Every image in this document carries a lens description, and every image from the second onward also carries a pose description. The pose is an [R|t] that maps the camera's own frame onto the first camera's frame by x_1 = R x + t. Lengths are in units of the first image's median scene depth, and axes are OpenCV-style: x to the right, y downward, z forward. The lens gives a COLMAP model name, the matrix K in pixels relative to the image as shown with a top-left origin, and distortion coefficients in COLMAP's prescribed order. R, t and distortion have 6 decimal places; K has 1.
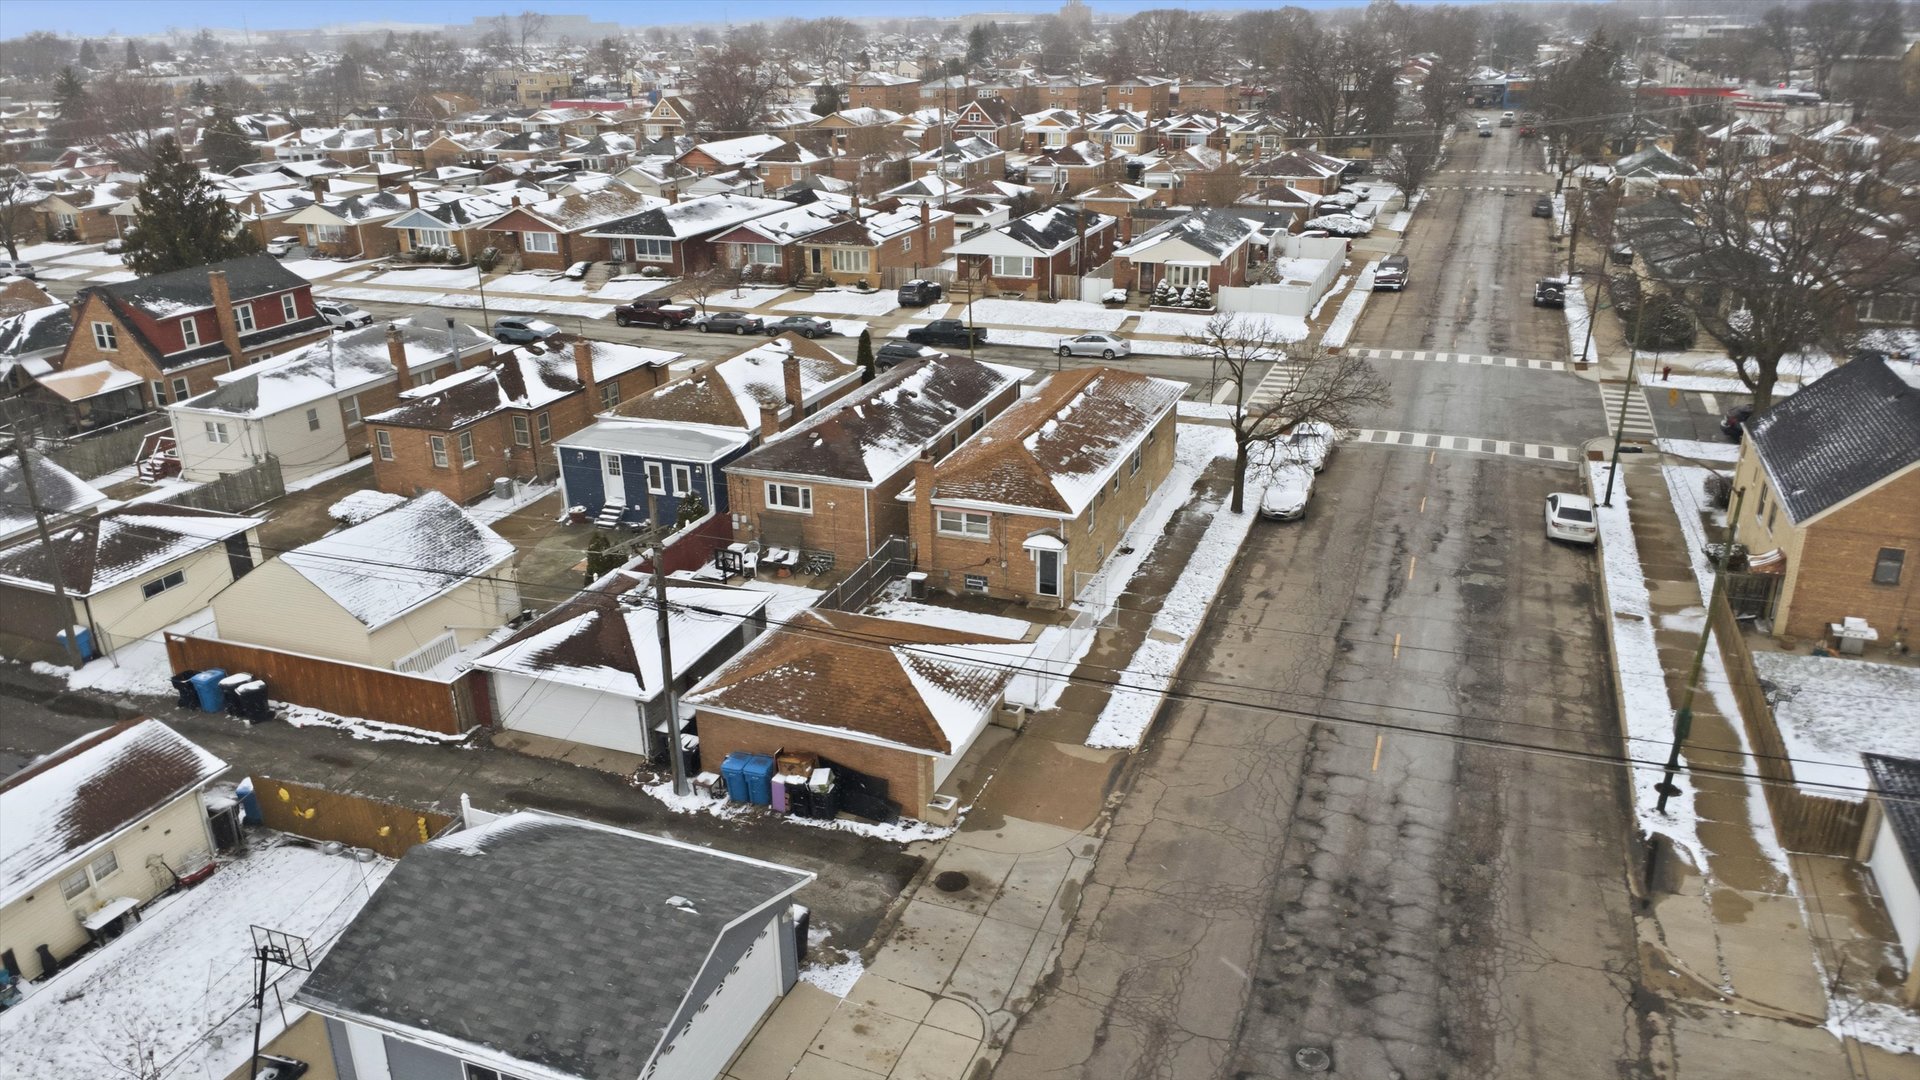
lens RADIAL K [[1349.5, 0, 955.4], [0, 1349.5, 541.1], [0, 0, 1]] dist [0.028116, -0.037844]
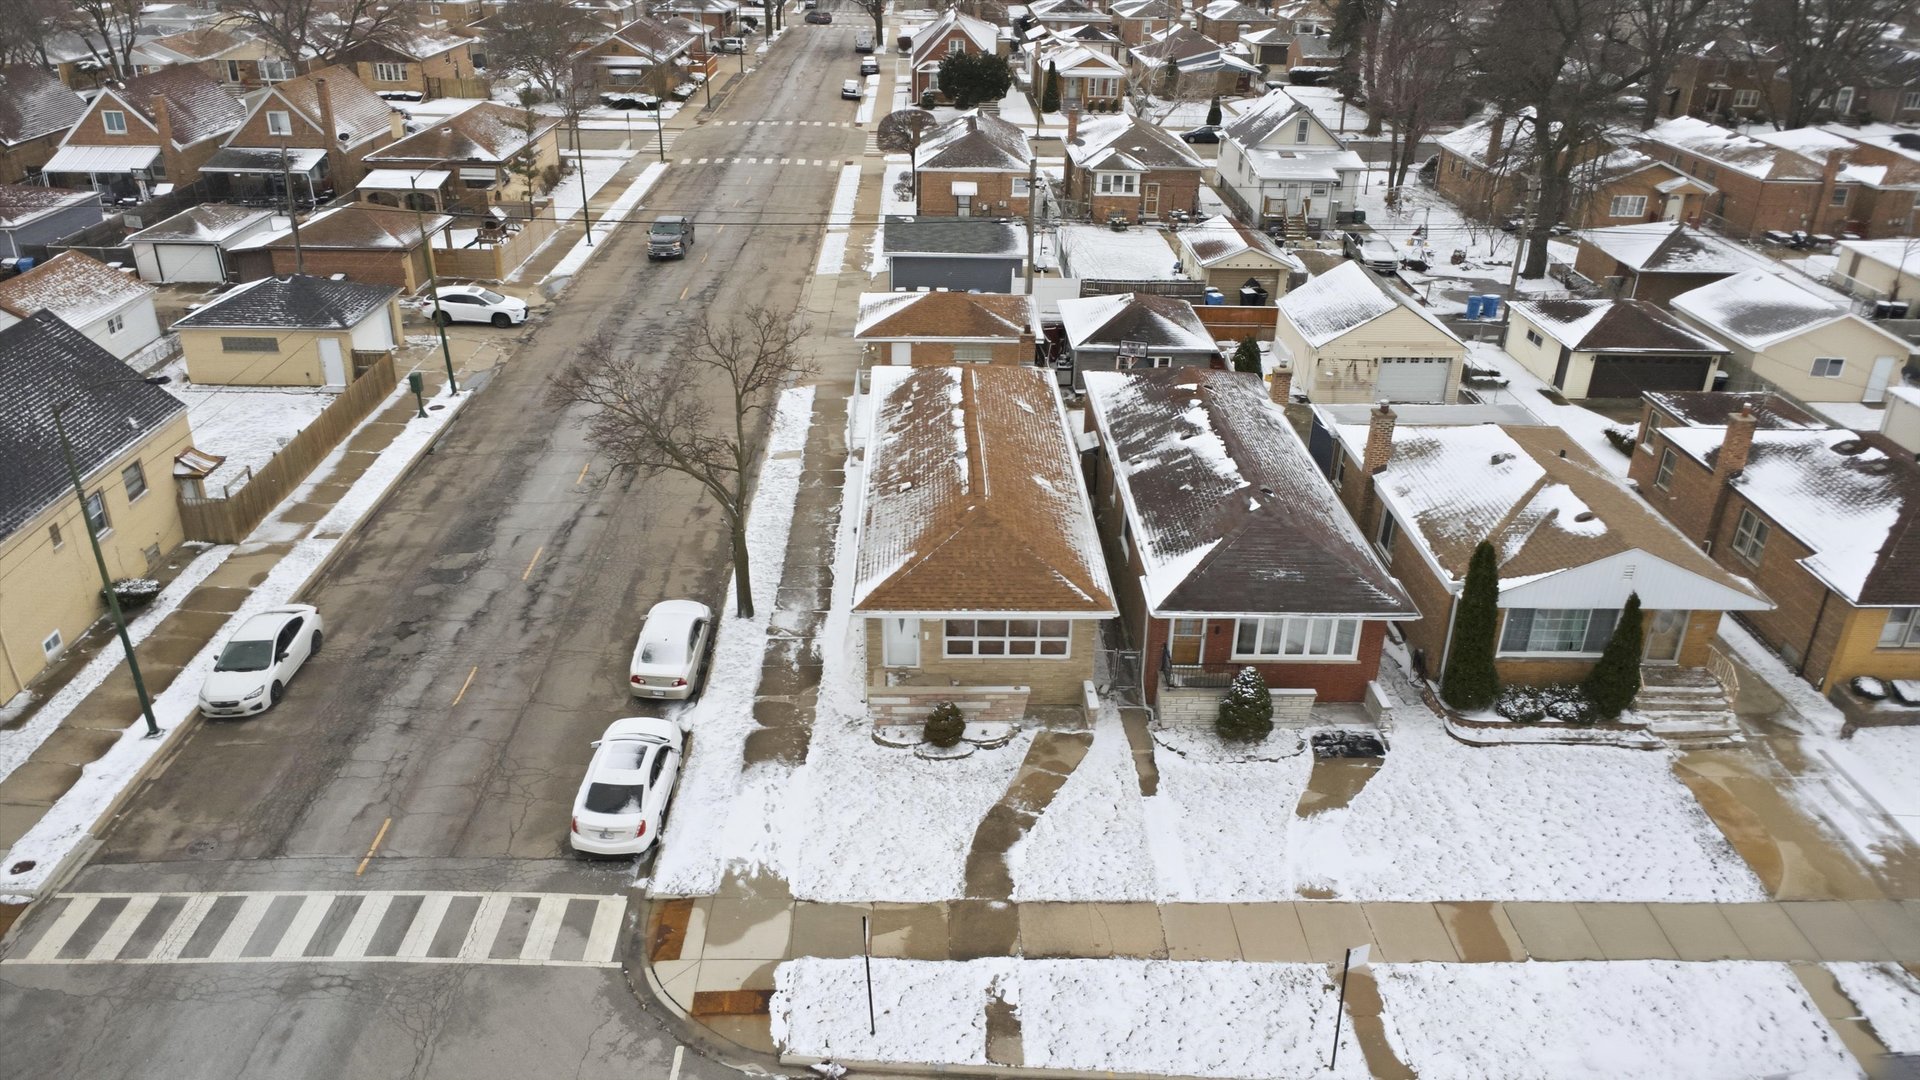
lens RADIAL K [[1349.5, 0, 955.4], [0, 1349.5, 541.1], [0, 0, 1]] dist [0.028116, -0.037844]
pose [[-0.923660, 0.168266, -0.344296, 0.381216], [-0.144917, 0.678352, 0.720304, -0.639595], [0.354756, 0.715210, -0.602181, 1.590926]]
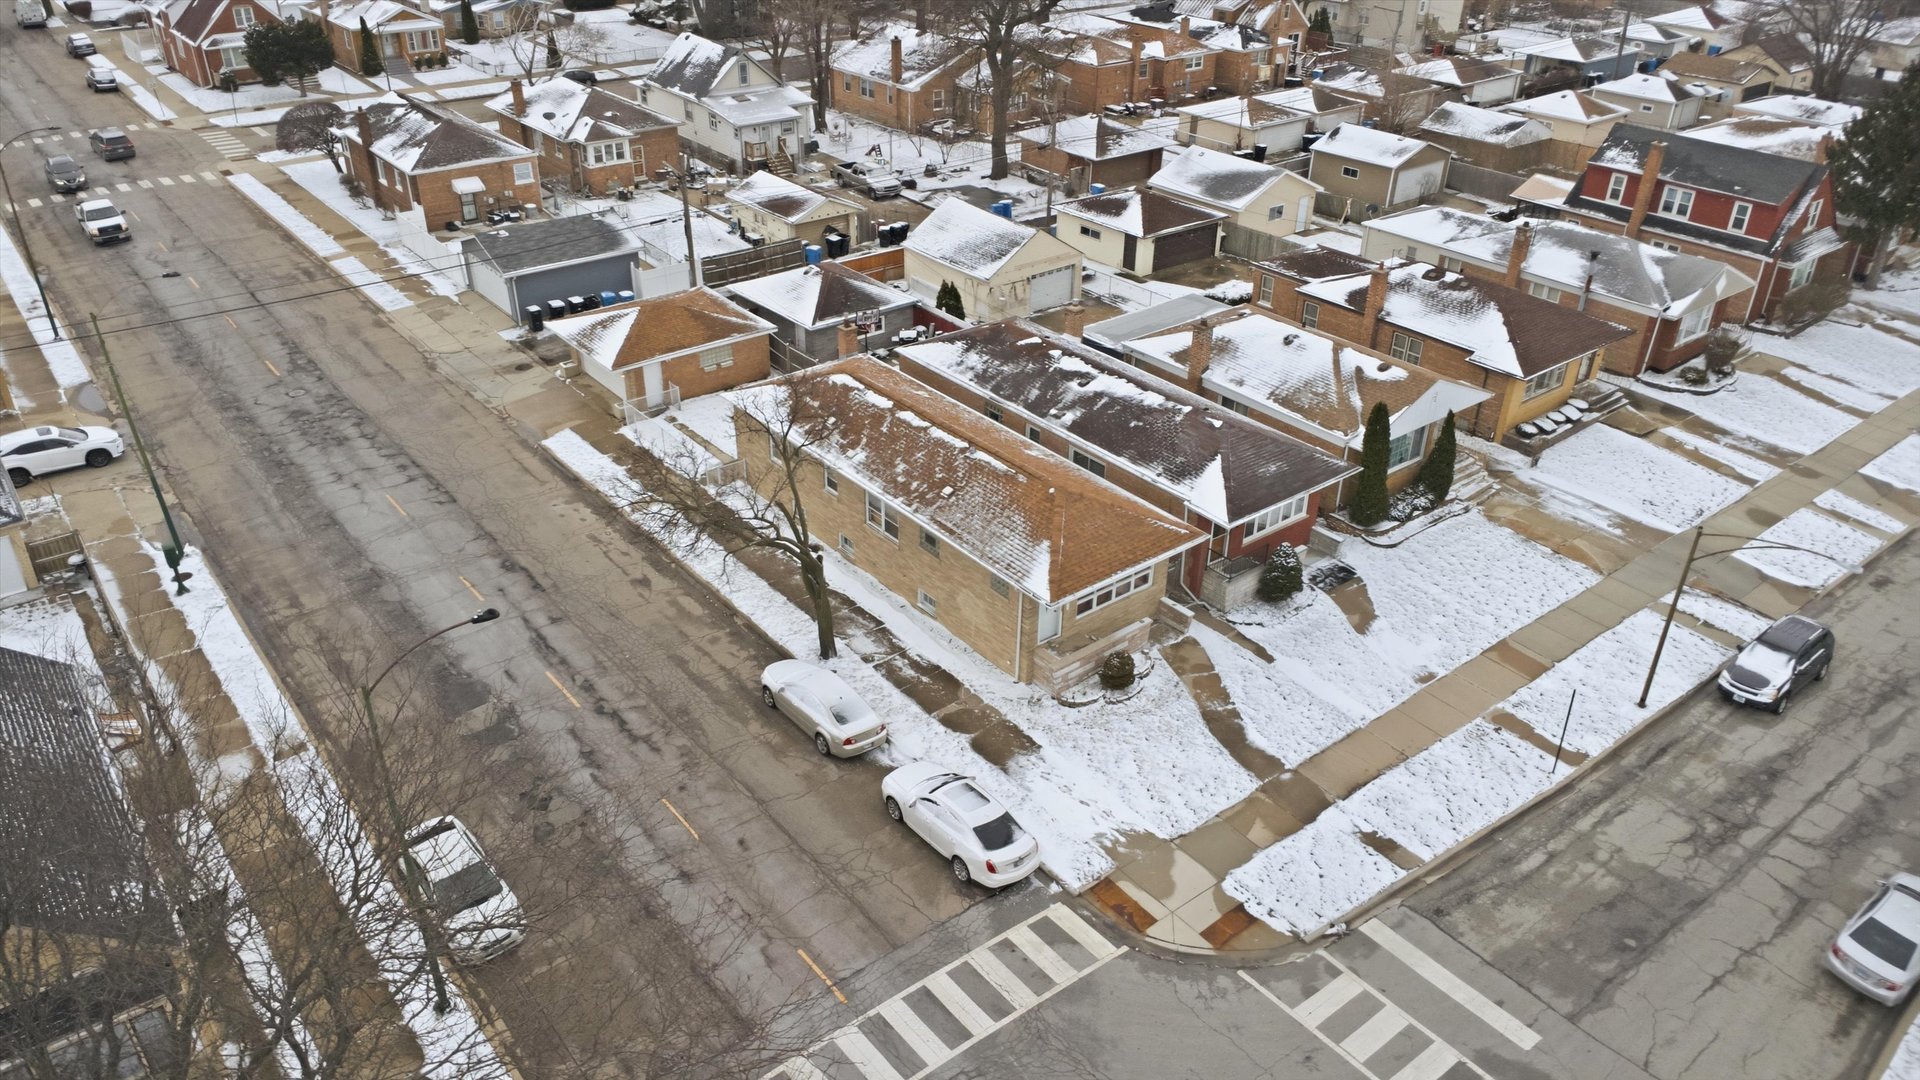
lens RADIAL K [[1349.5, 0, 955.4], [0, 1349.5, 541.1], [0, 0, 1]] dist [0.028116, -0.037844]
pose [[-0.505131, 0.442744, -0.740825, 0.770738], [-0.318269, 0.702324, 0.636746, -0.622738], [0.802214, 0.557421, -0.213854, 1.303181]]
